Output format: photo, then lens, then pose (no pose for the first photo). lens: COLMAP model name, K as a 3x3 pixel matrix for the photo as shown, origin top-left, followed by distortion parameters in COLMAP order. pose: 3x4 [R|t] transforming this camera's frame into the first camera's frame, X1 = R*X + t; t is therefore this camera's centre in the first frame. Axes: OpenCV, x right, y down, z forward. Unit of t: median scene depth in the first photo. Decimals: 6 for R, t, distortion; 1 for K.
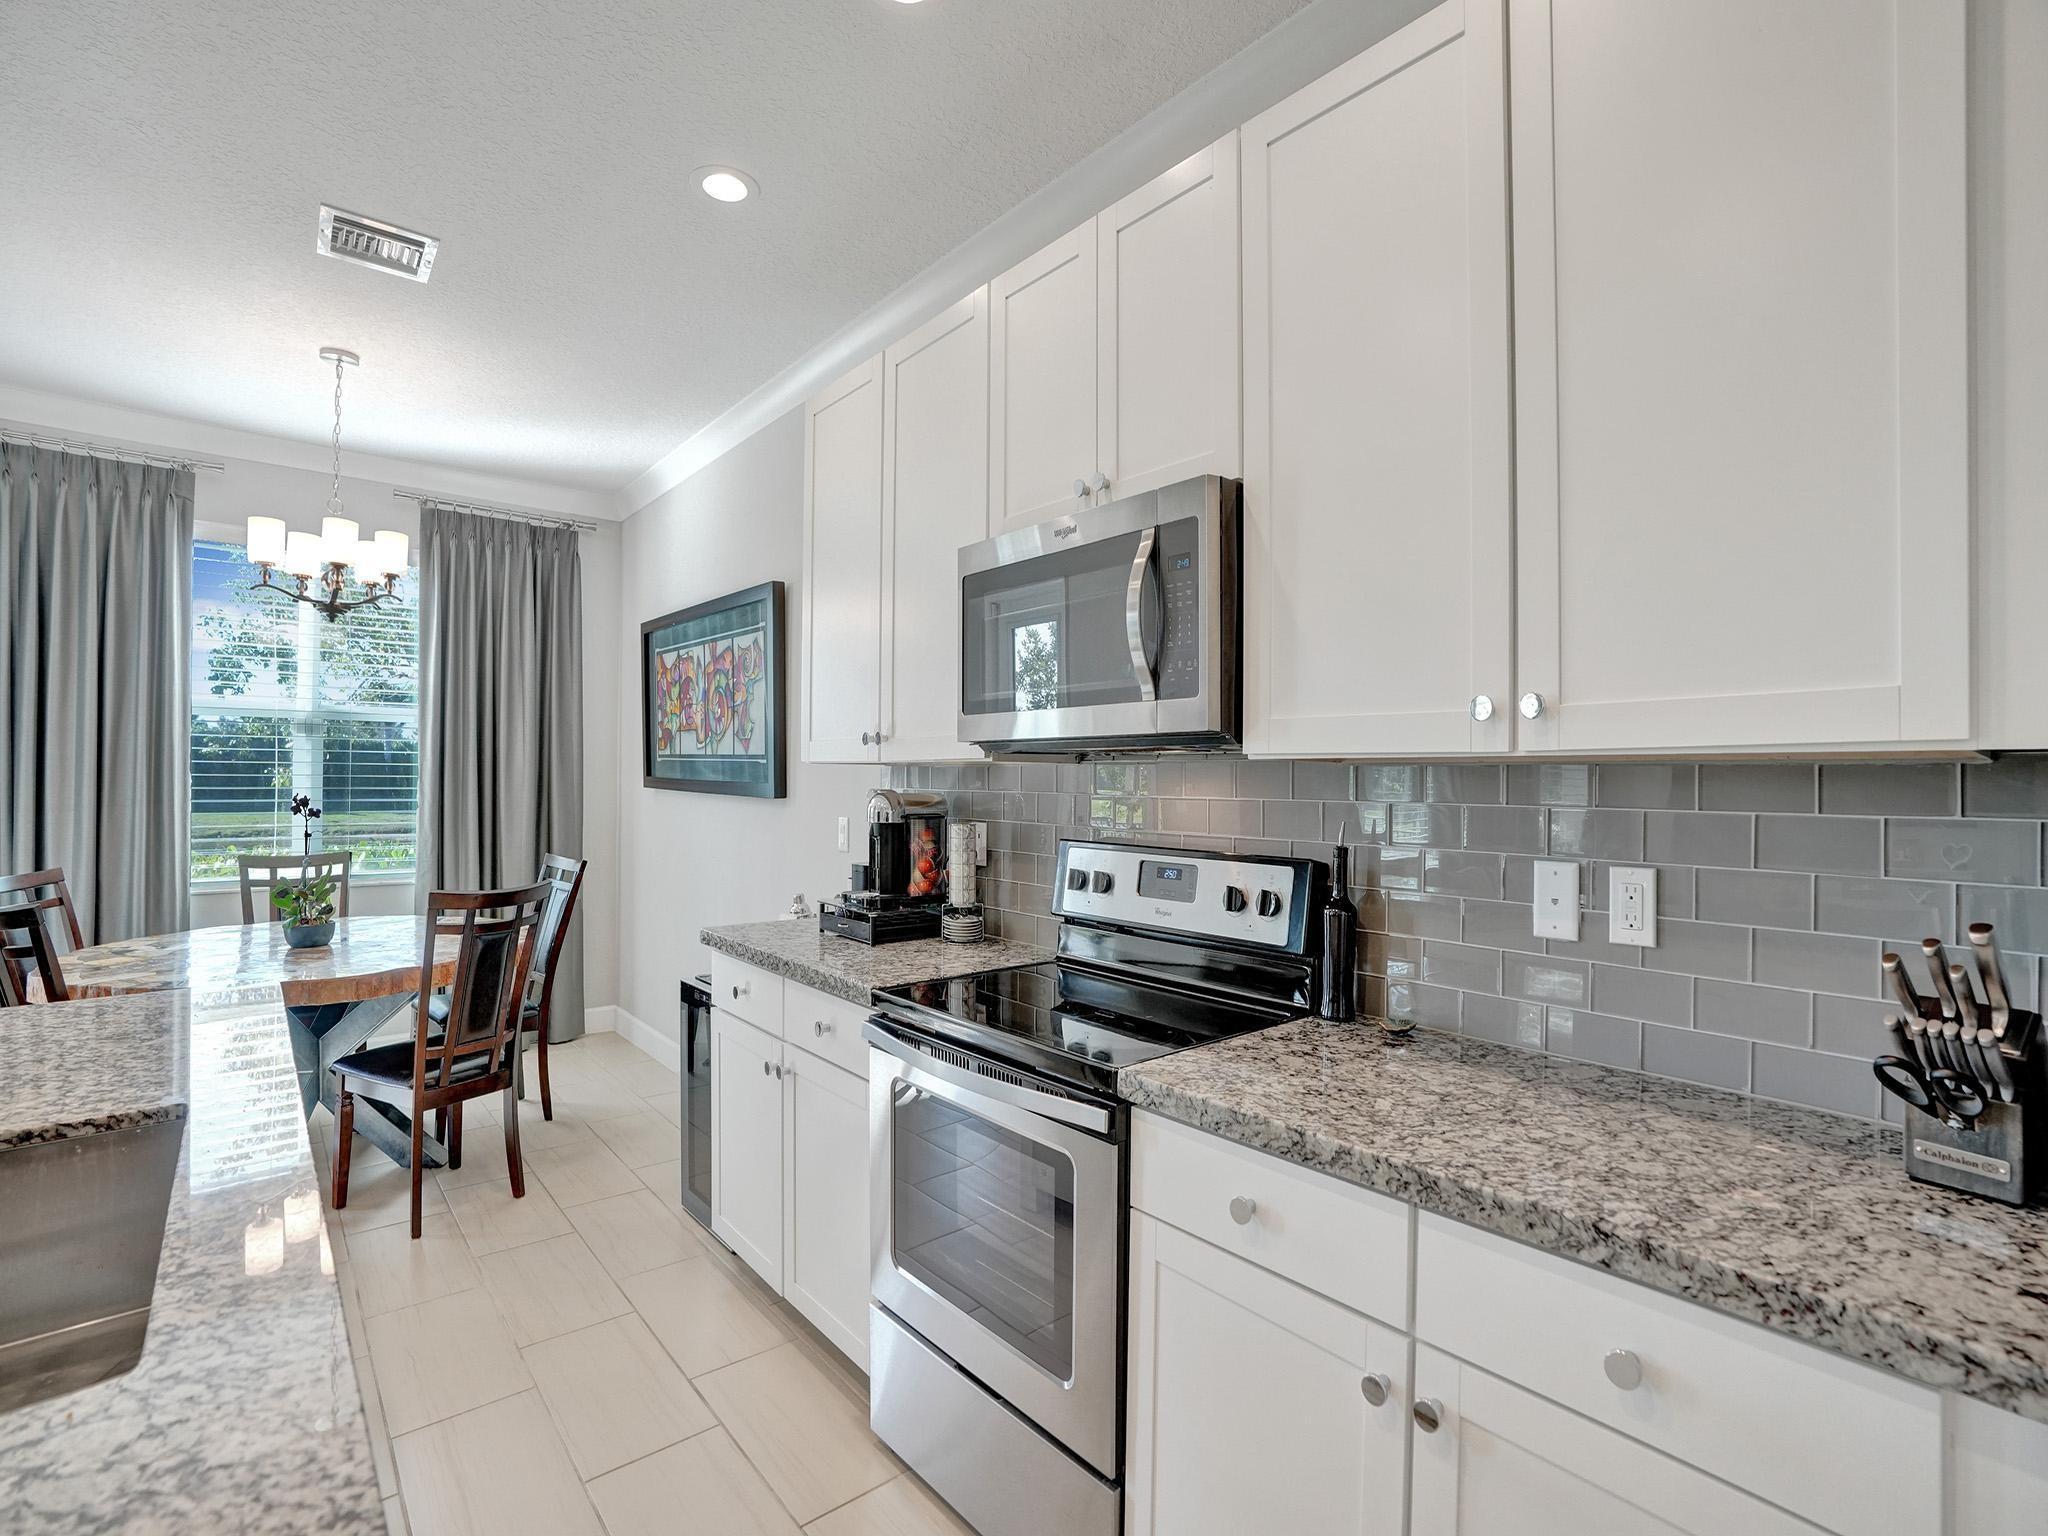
lens RADIAL K [[949.4, 0, 1029.7], [0, 949.4, 774.6], [0, 0, 1]] dist [-0.059389, 0.022379]
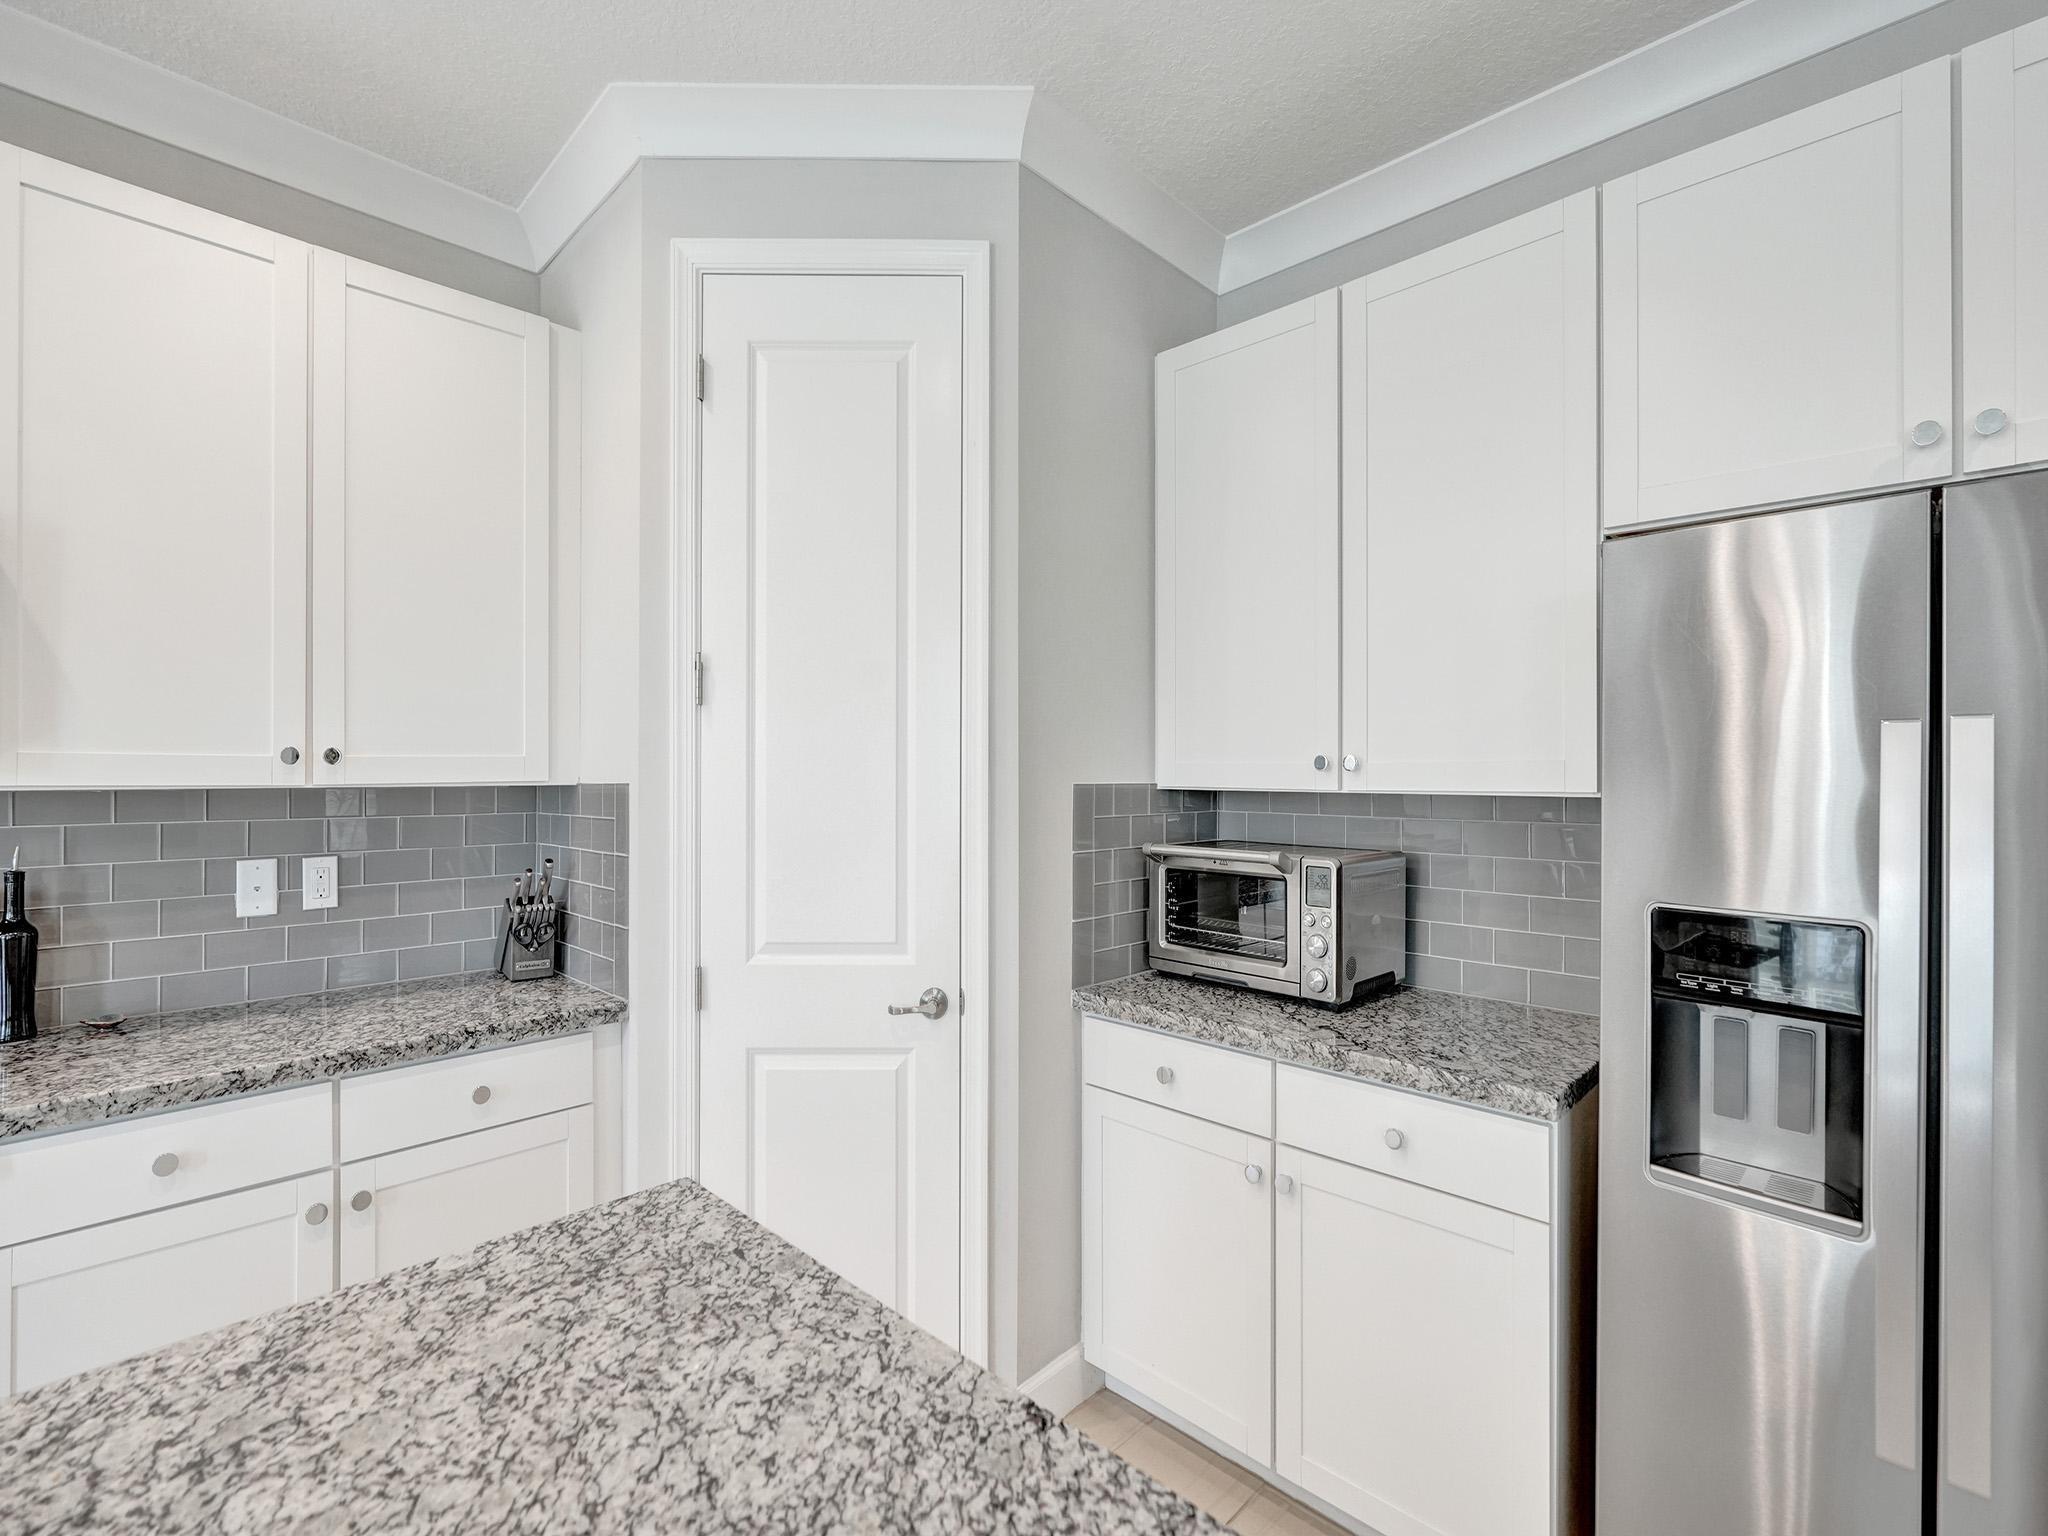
lens RADIAL K [[930.8, 0, 1025.6], [0, 930.8, 776.8], [0, 0, 1]] dist [-0.002974, -0.000391]
pose [[-0.085366, -0.014570, 0.996243, -0.975416], [-0.008104, 0.999870, 0.013929, -0.062867], [-0.996317, -0.006885, -0.085473, -0.015083]]
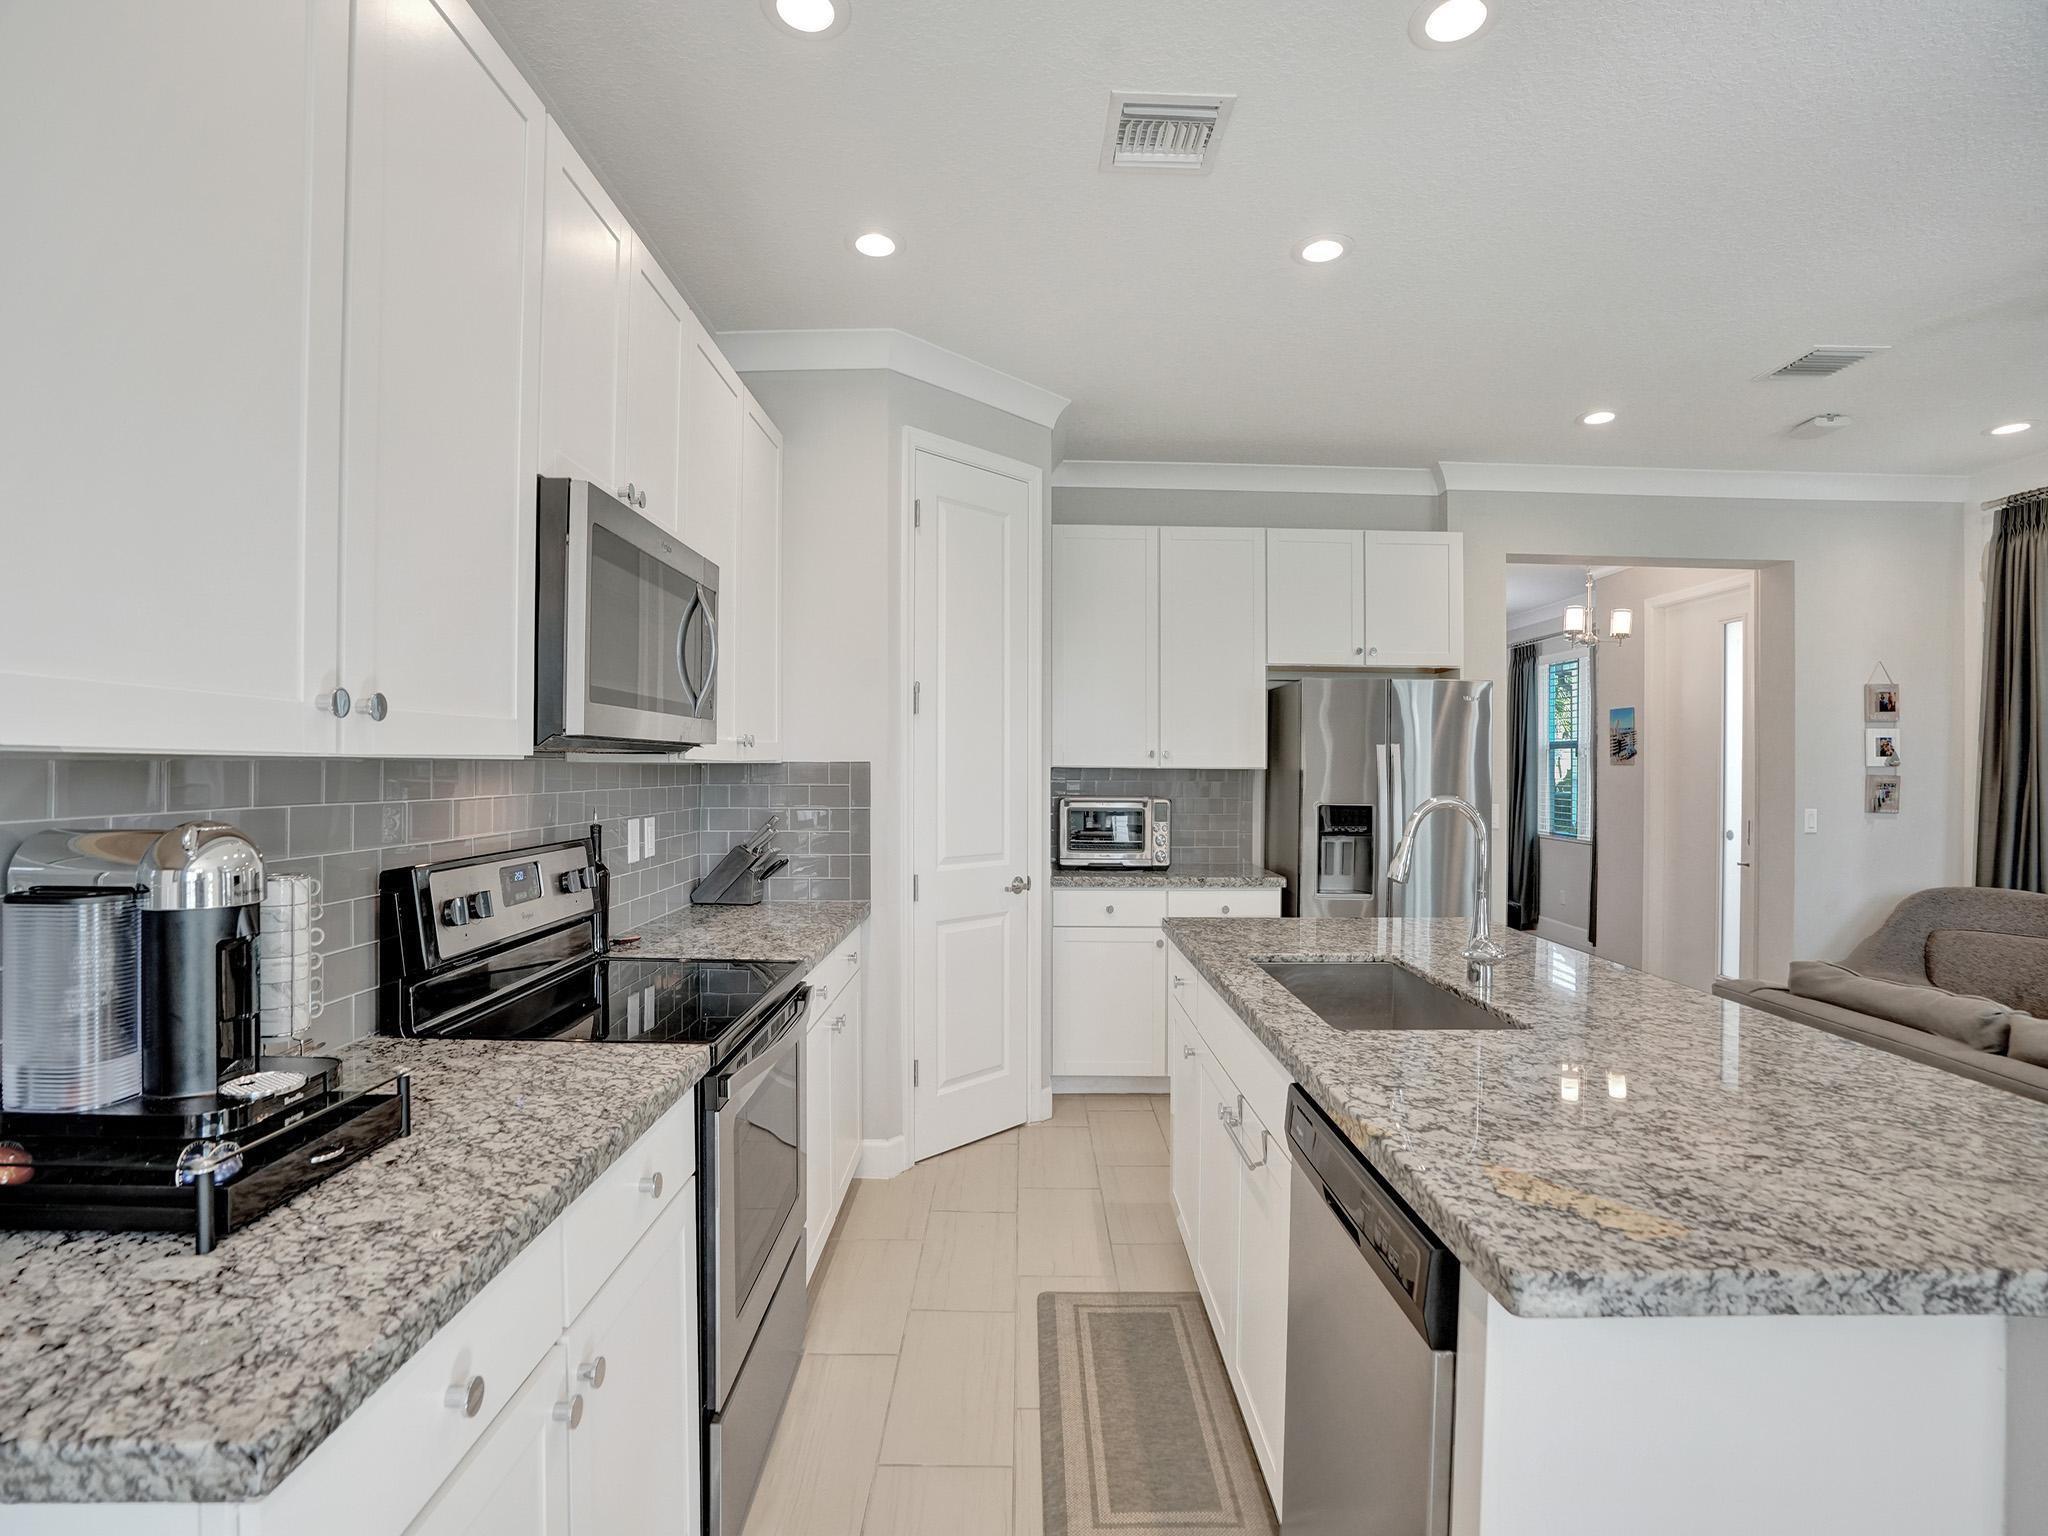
lens RADIAL K [[949.4, 0, 1029.7], [0, 949.4, 774.6], [0, 0, 1]] dist [-0.059389, 0.022379]
pose [[-0.763204, -0.019605, 0.645860, -1.259497], [-0.017352, 0.999801, 0.009844, -0.024548], [-0.645924, -0.003694, -0.763392, 2.028827]]
